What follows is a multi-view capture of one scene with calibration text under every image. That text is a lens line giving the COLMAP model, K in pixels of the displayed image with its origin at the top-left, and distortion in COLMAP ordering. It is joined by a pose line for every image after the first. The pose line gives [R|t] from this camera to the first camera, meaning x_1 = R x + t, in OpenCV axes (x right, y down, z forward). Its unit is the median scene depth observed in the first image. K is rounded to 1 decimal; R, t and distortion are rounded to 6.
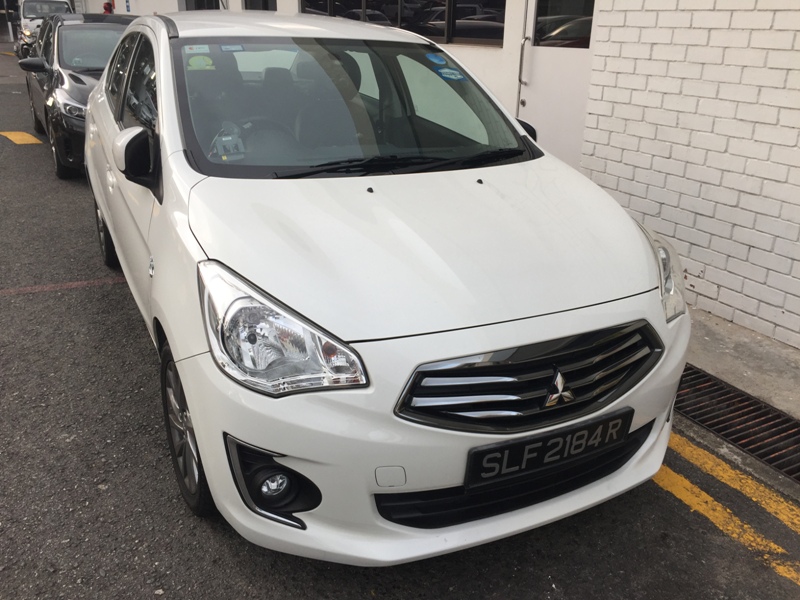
lens RADIAL K [[668.5, 0, 400.0], [0, 668.5, 300.0], [0, 0, 1]] dist [0.042632, -0.004930]
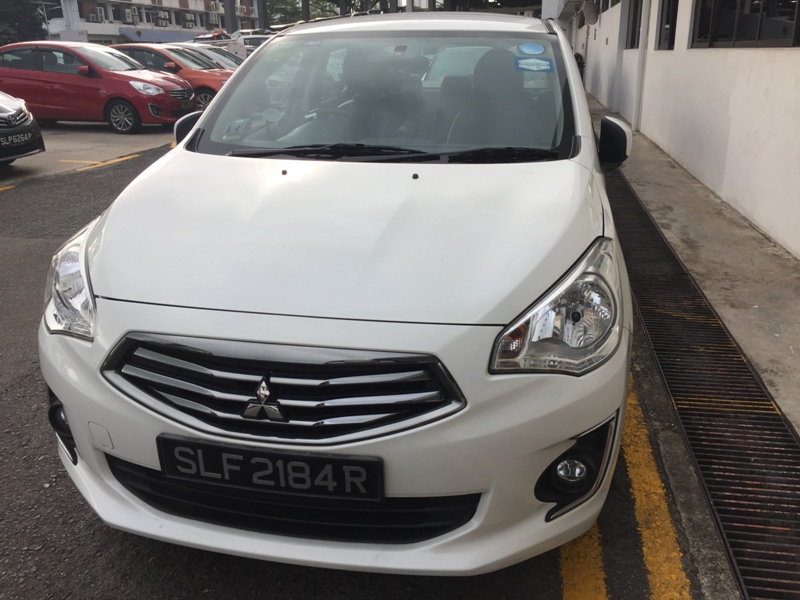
lens RADIAL K [[668.5, 0, 400.0], [0, 668.5, 300.0], [0, 0, 1]] dist [0.042632, -0.004930]
pose [[0.790845, 0.176766, -0.585934, 0.831731], [-0.199126, 0.979608, 0.026766, -0.048987], [0.578717, 0.095507, 0.809916, 0.387138]]
